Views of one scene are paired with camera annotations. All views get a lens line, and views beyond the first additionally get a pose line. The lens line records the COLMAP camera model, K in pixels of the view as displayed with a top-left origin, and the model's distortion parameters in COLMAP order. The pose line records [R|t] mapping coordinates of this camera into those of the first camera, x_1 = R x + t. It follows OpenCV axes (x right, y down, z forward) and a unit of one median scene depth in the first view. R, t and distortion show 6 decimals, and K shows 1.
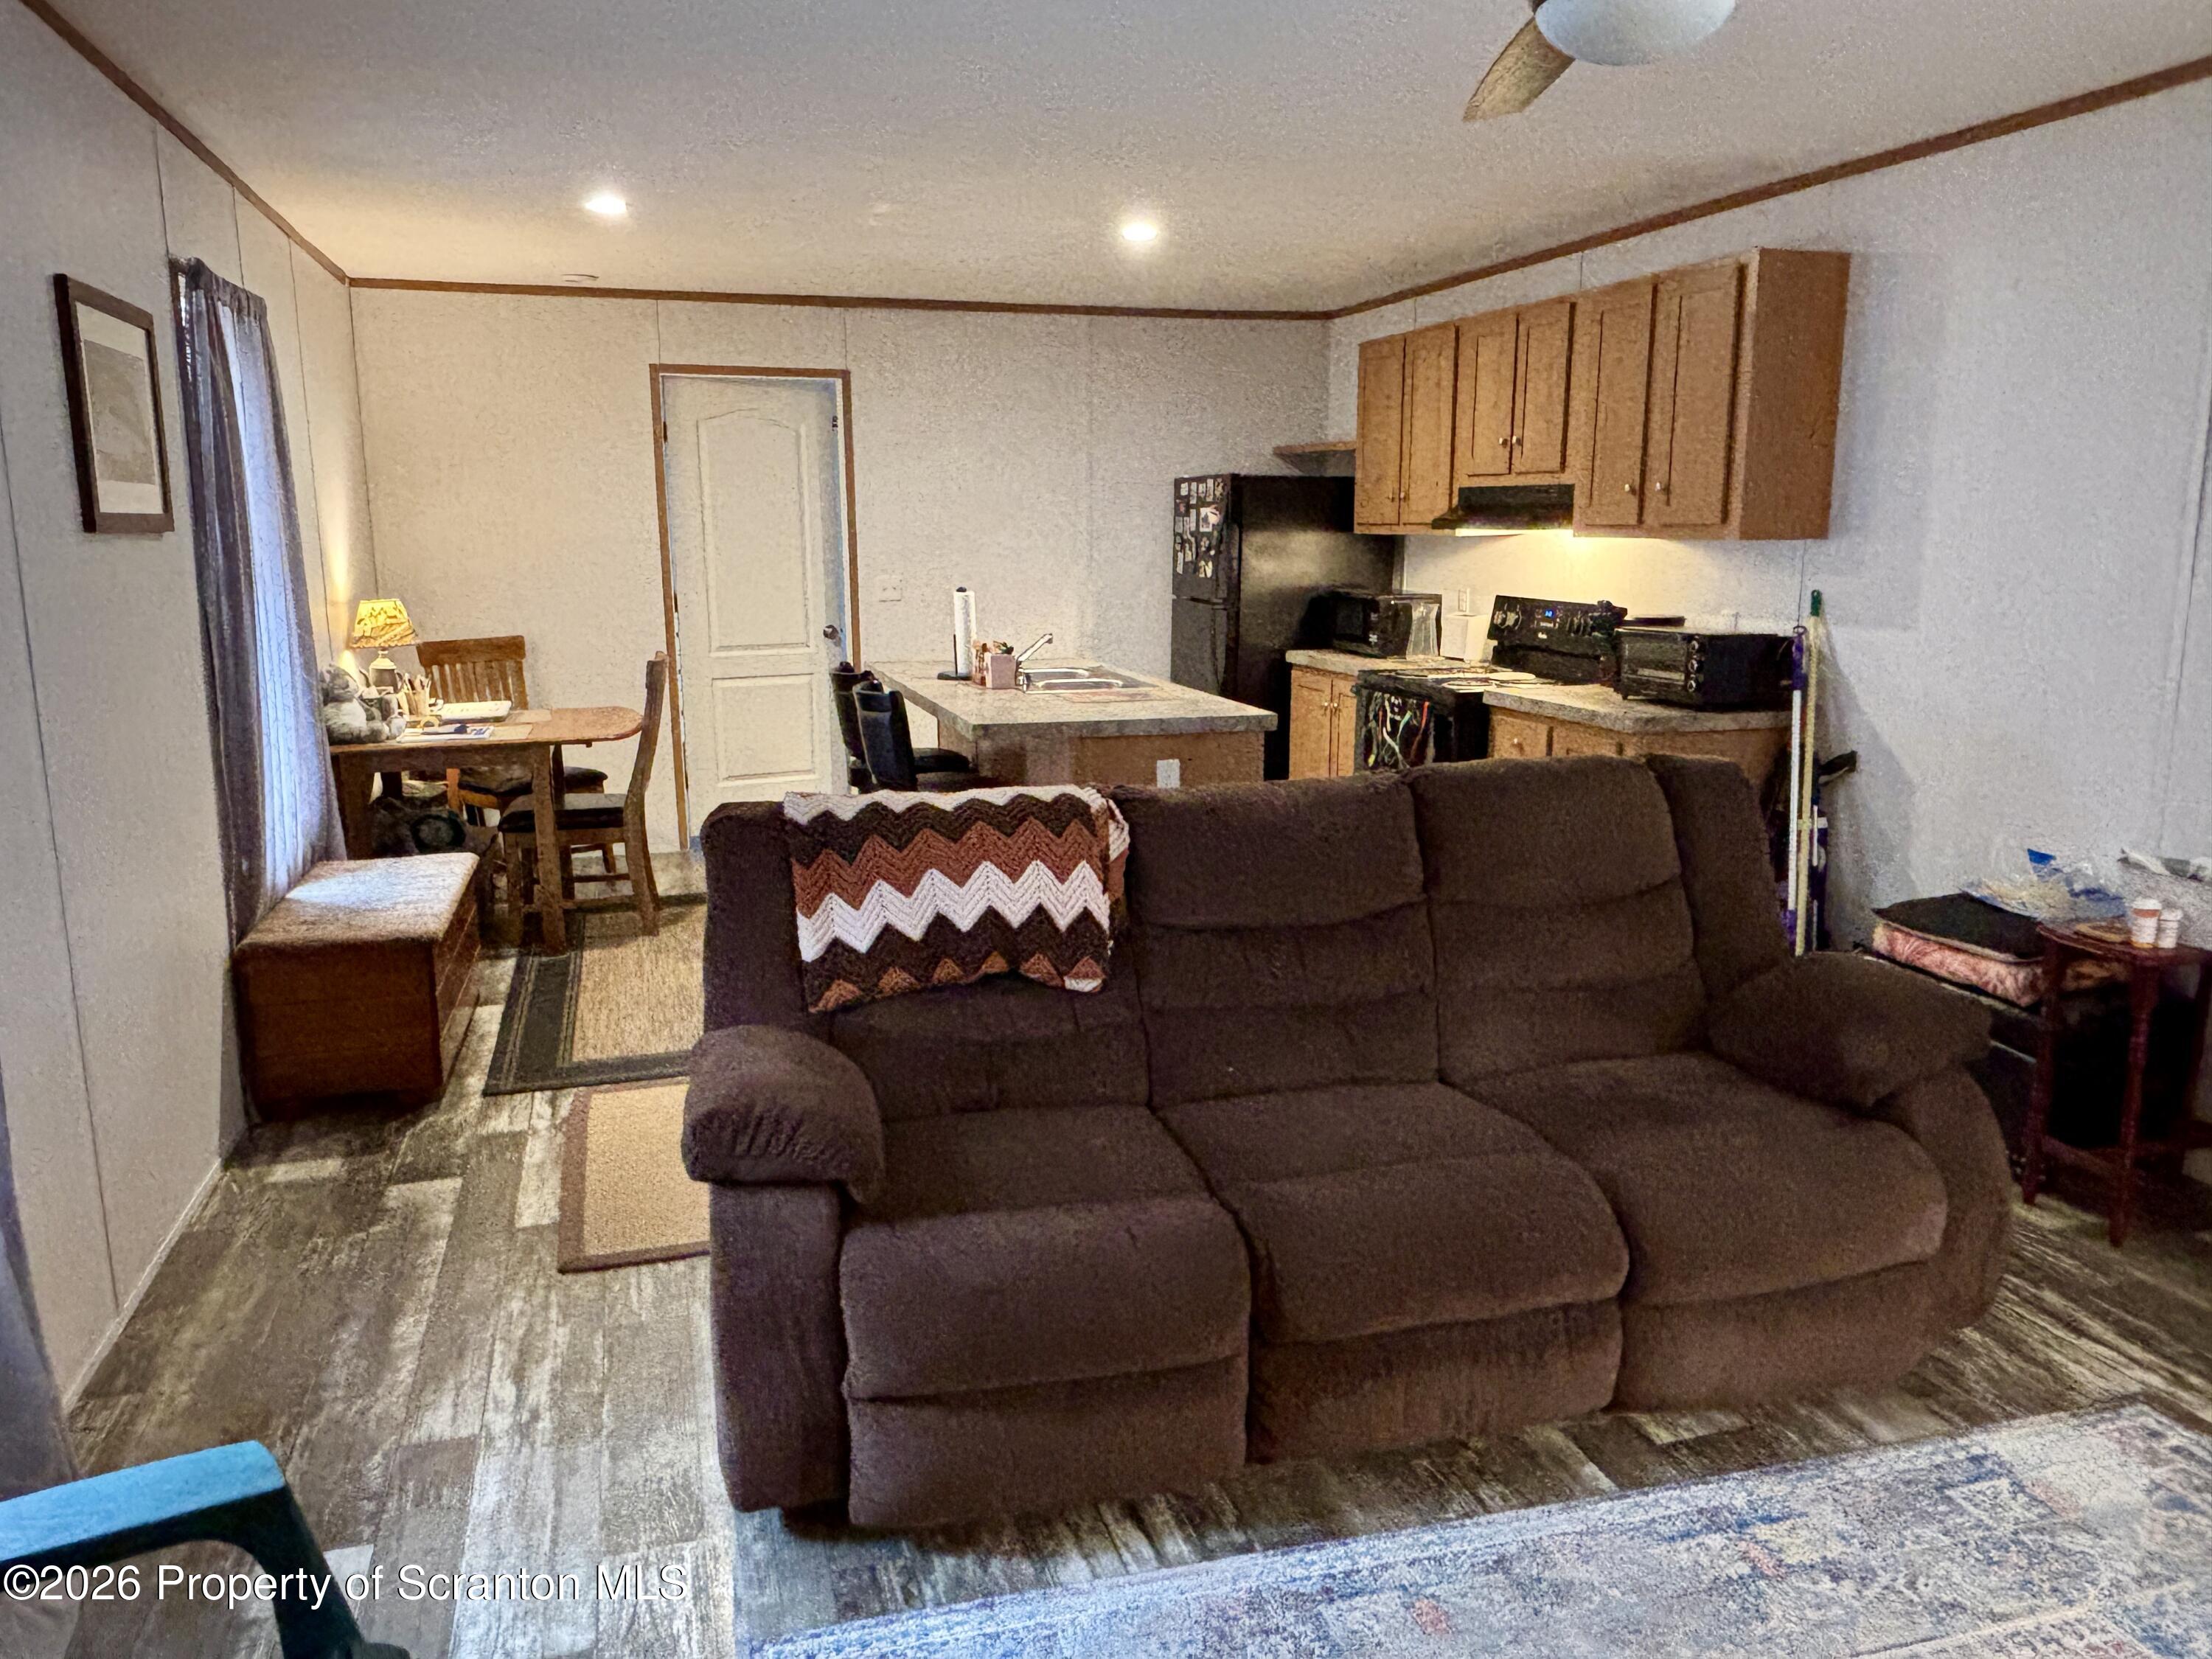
lens RADIAL K [[1540.3, 0, 1088.5], [0, 1540.3, 828.1], [0, 0, 1]] dist [0.018724, -0.029061]
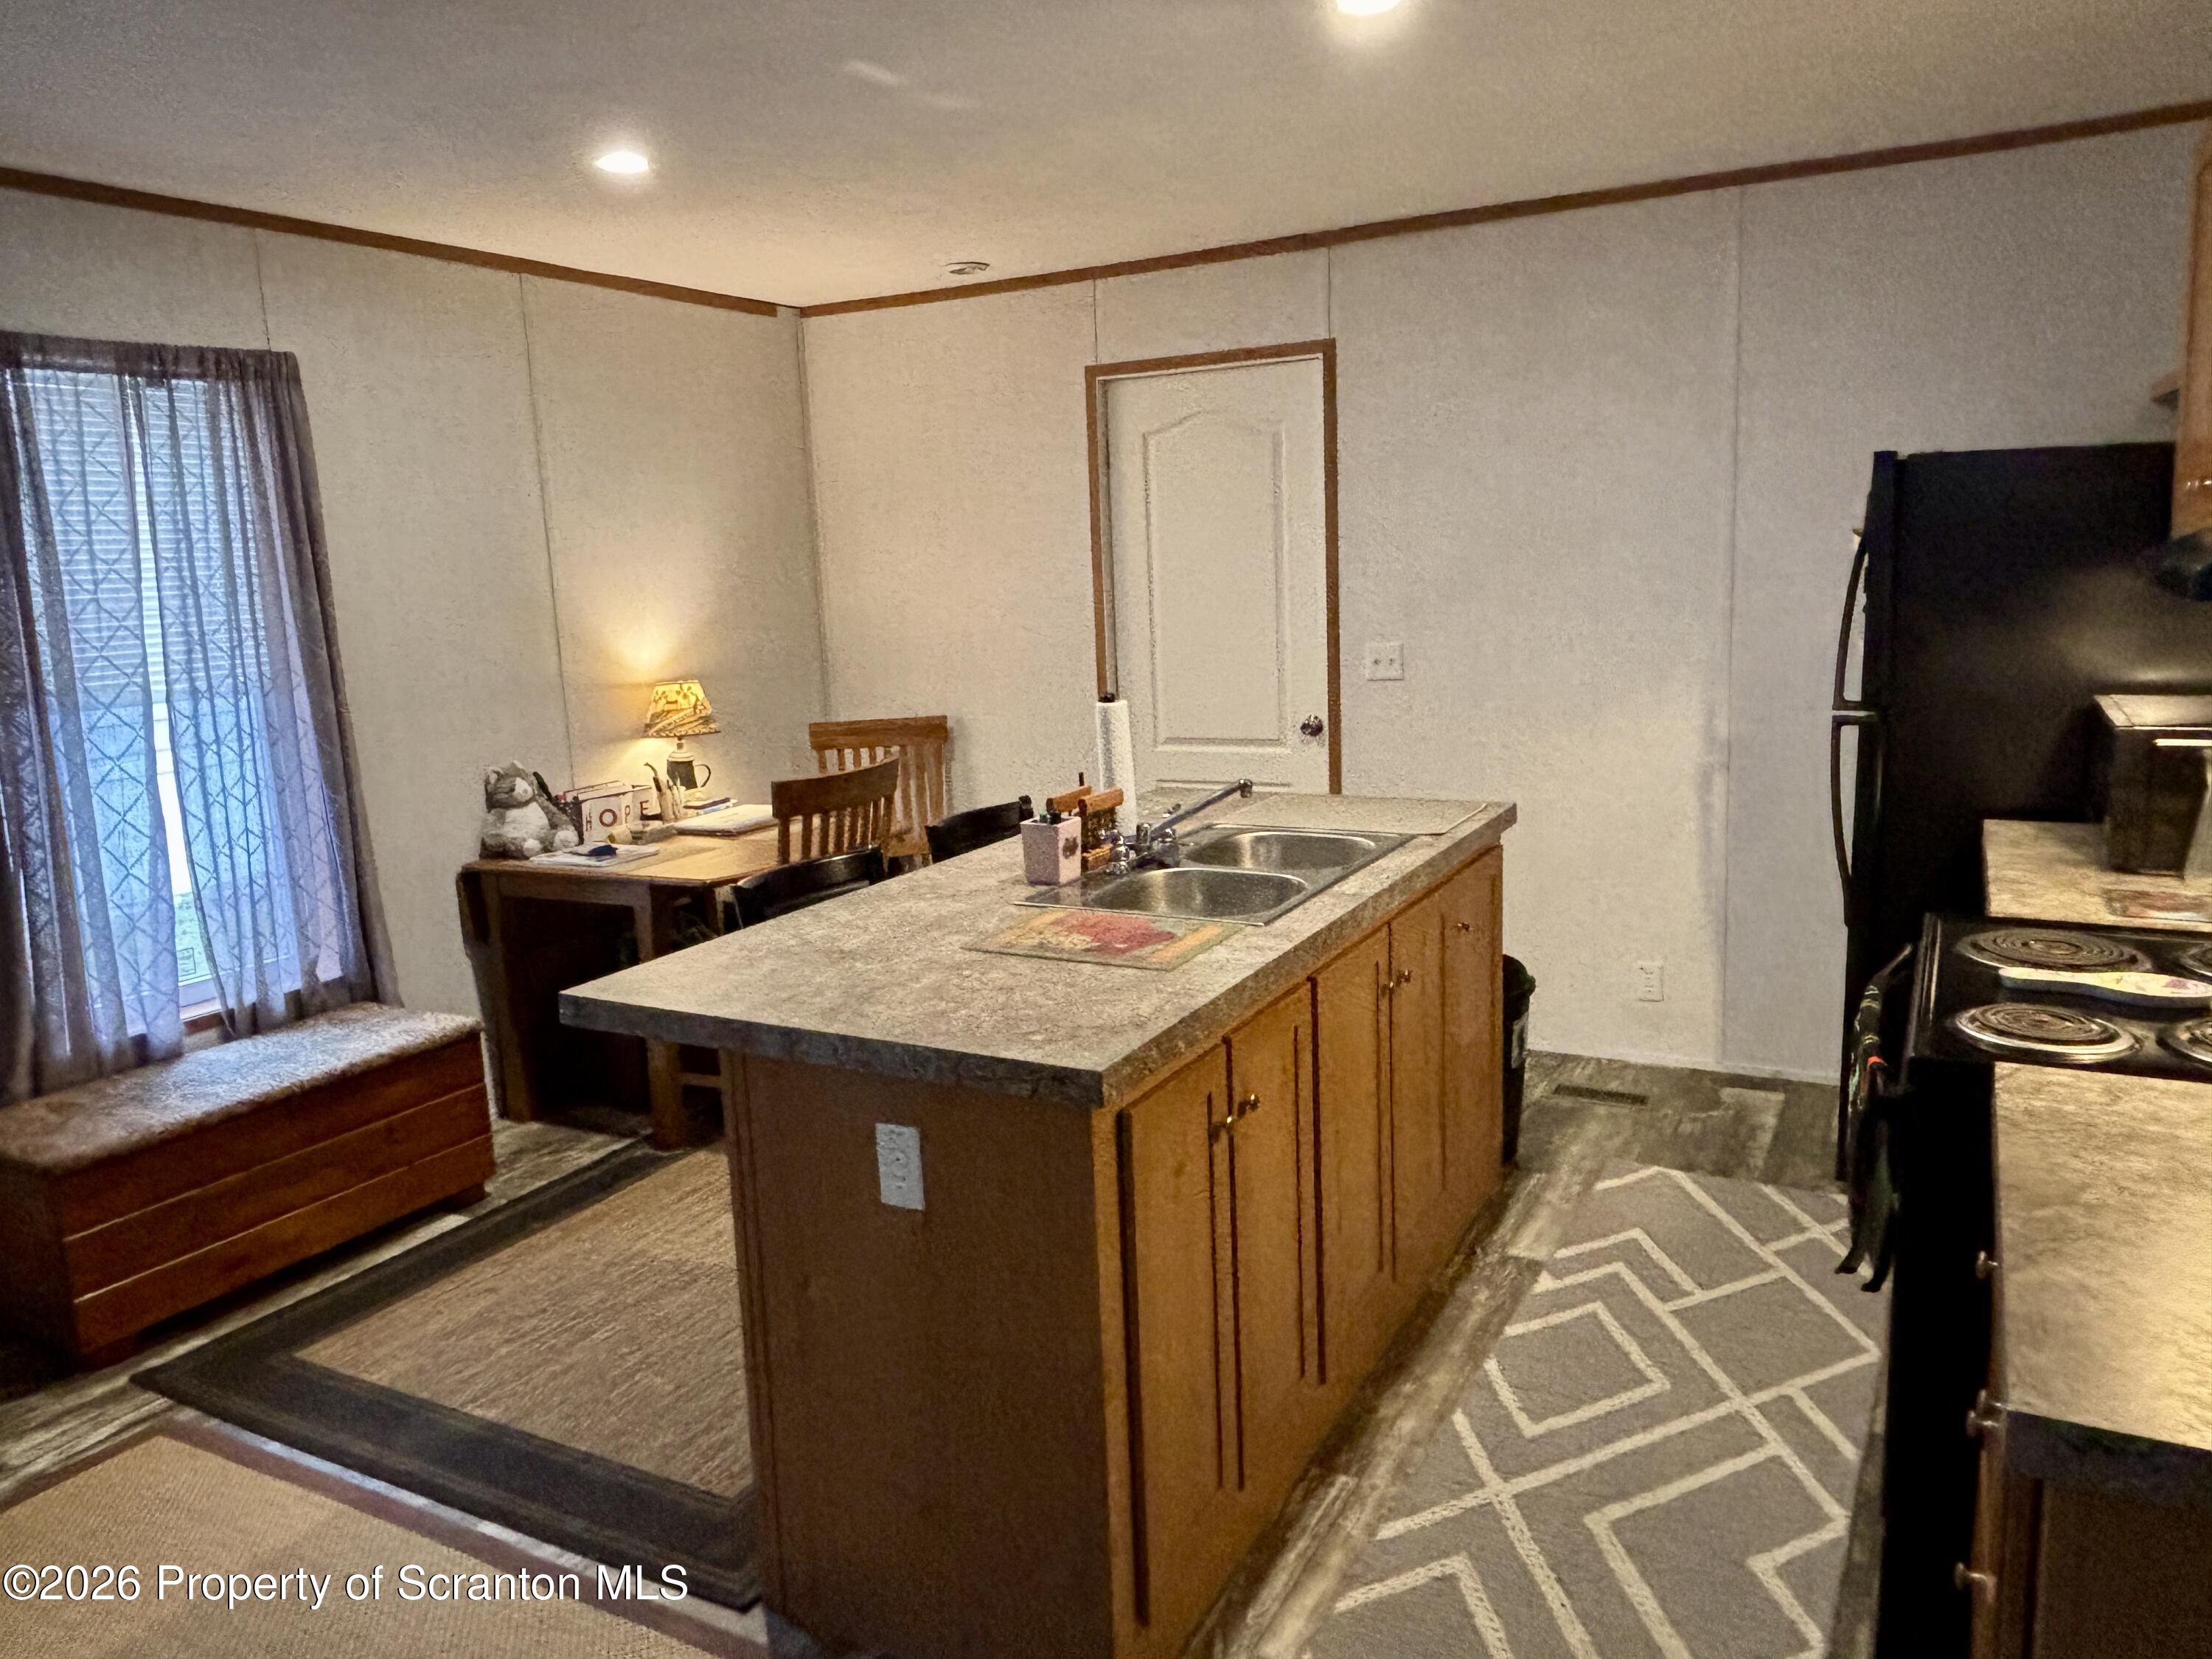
lens RADIAL K [[1540.3, 0, 1117.9], [0, 1540.3, 821.5], [0, 0, 1]] dist [0.018724, -0.029061]
pose [[0.705694, 0.094083, -0.702243, 0.316936], [-0.098353, 0.994557, 0.034410, -0.120395], [0.701657, 0.044784, 0.711106, 0.549194]]
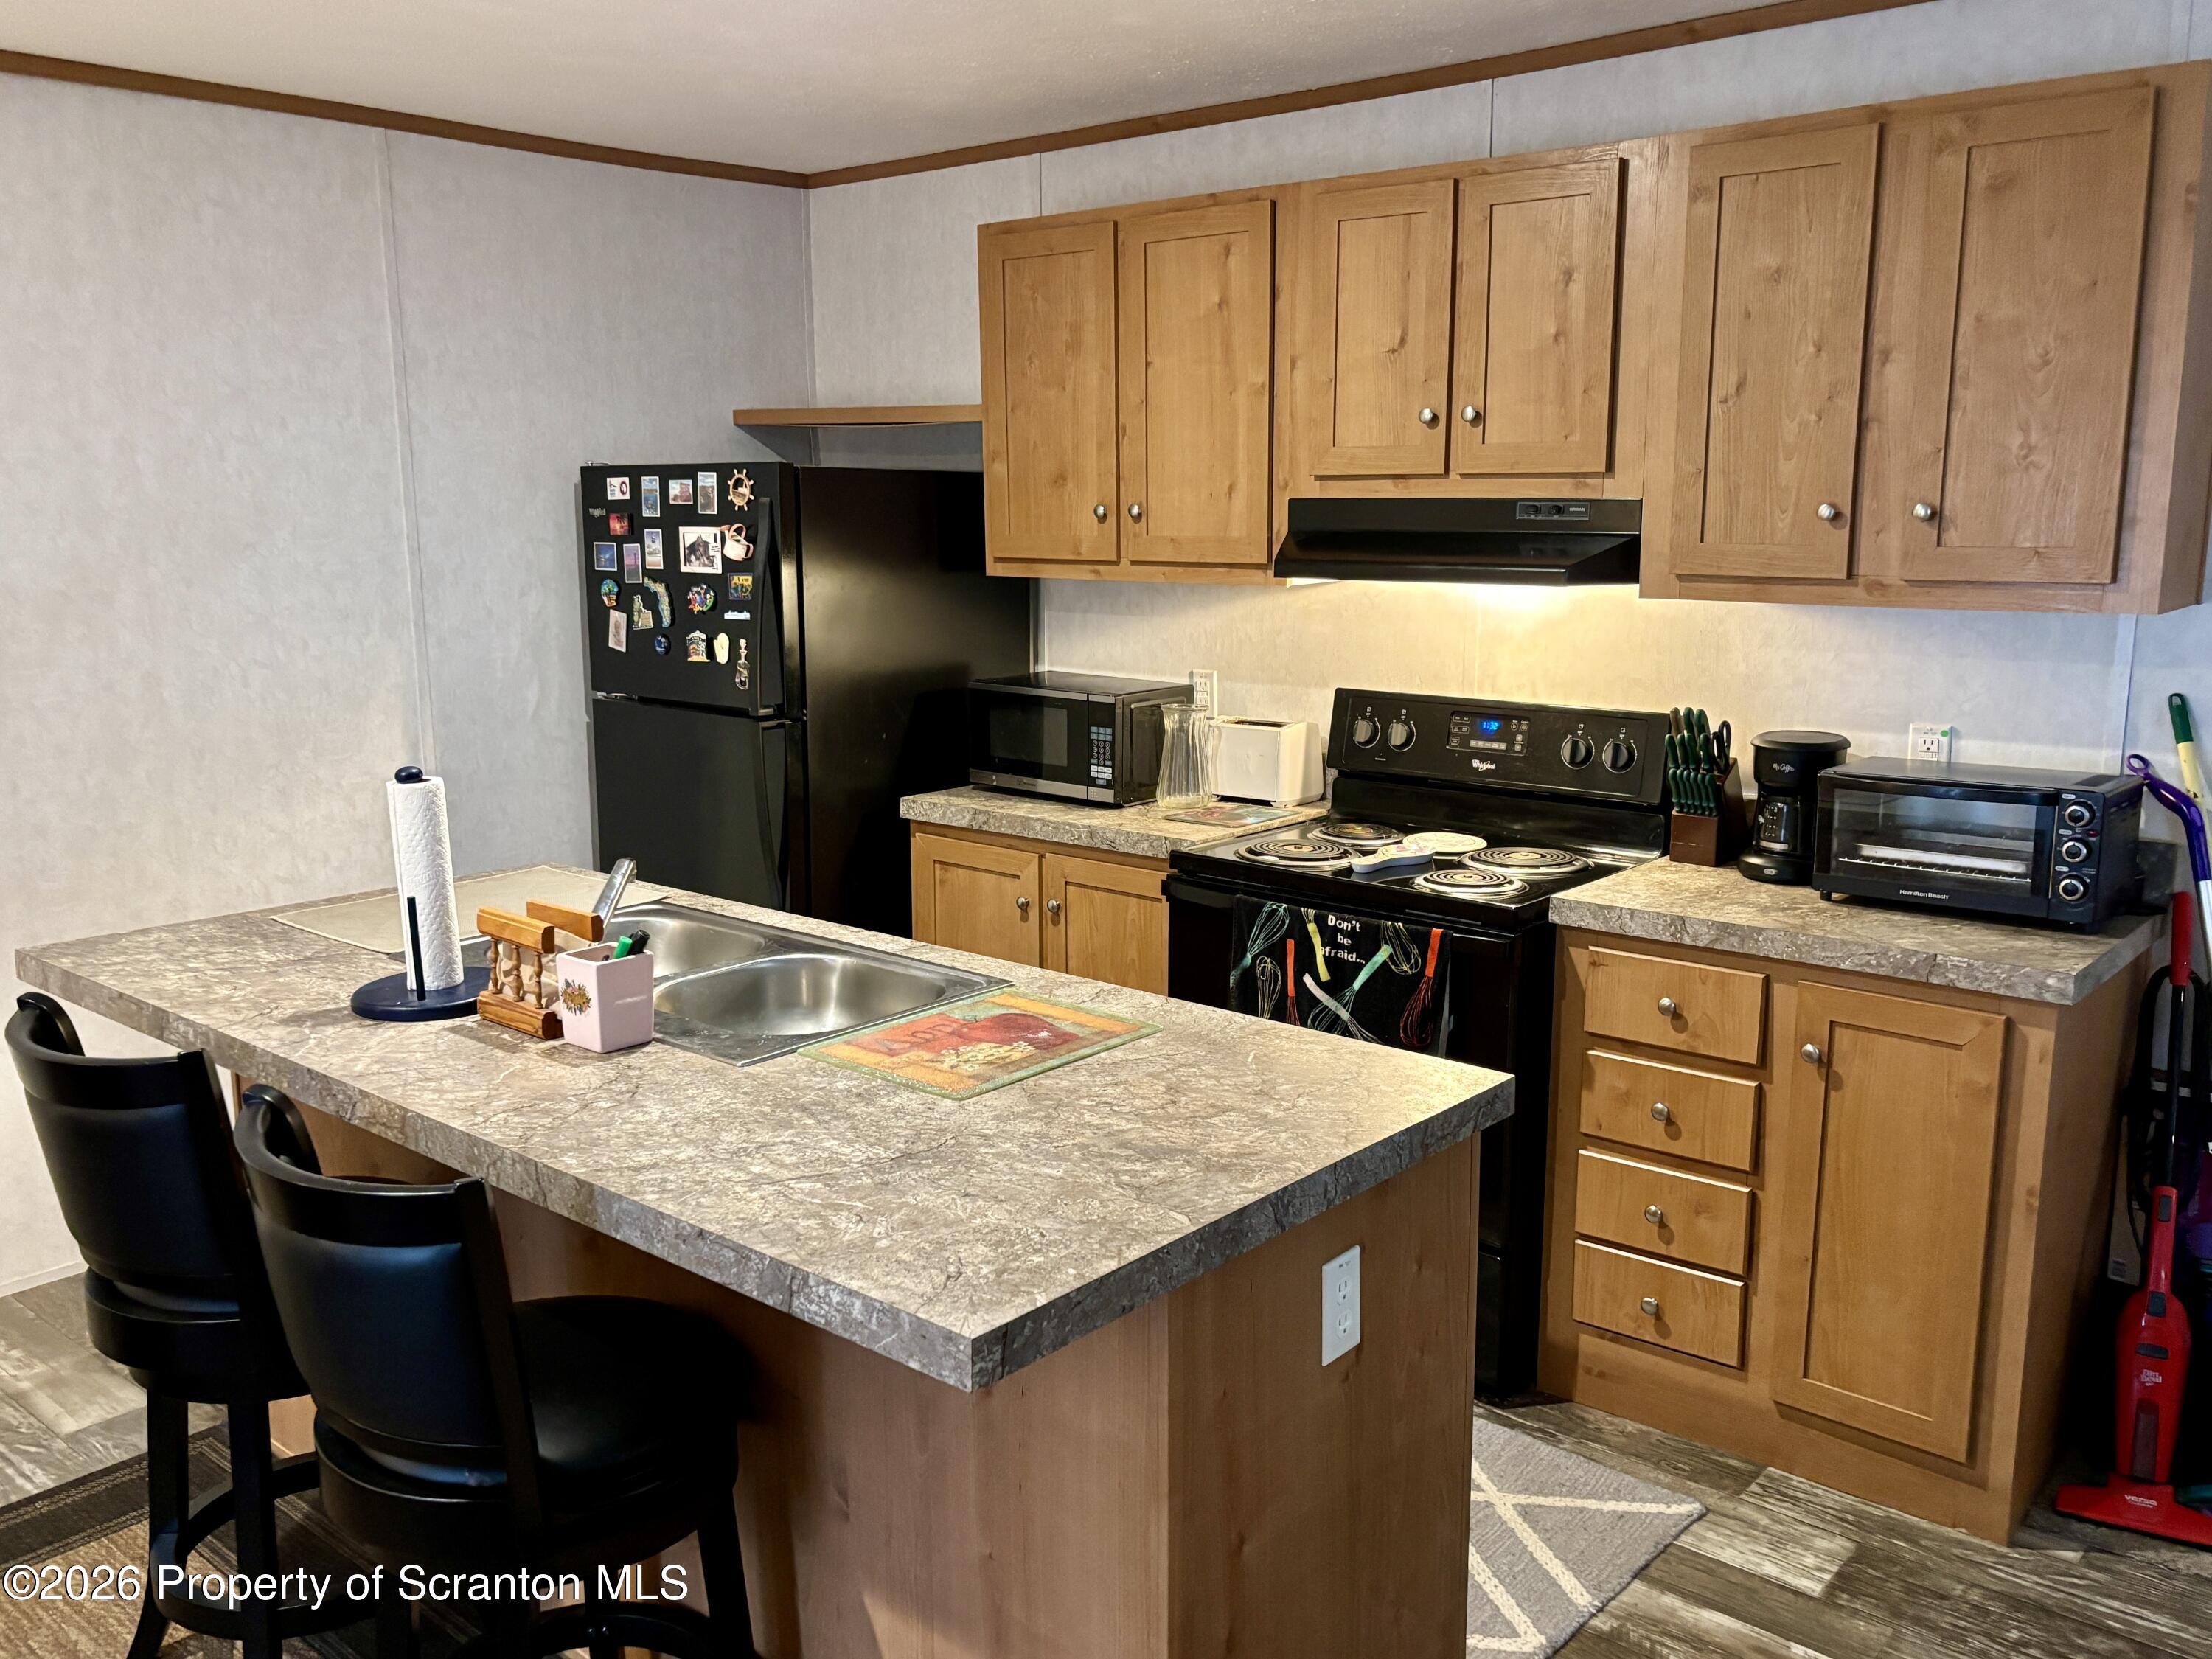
lens RADIAL K [[1804.1, 0, 1098.5], [0, 1804.1, 836.4], [0, 0, 1]] dist [0.025586, 0.001150]
pose [[0.839884, -0.098389, 0.533773, -0.167563], [0.105822, 0.994244, 0.016757, -0.120979], [-0.532350, 0.042412, 0.845461, 0.507054]]
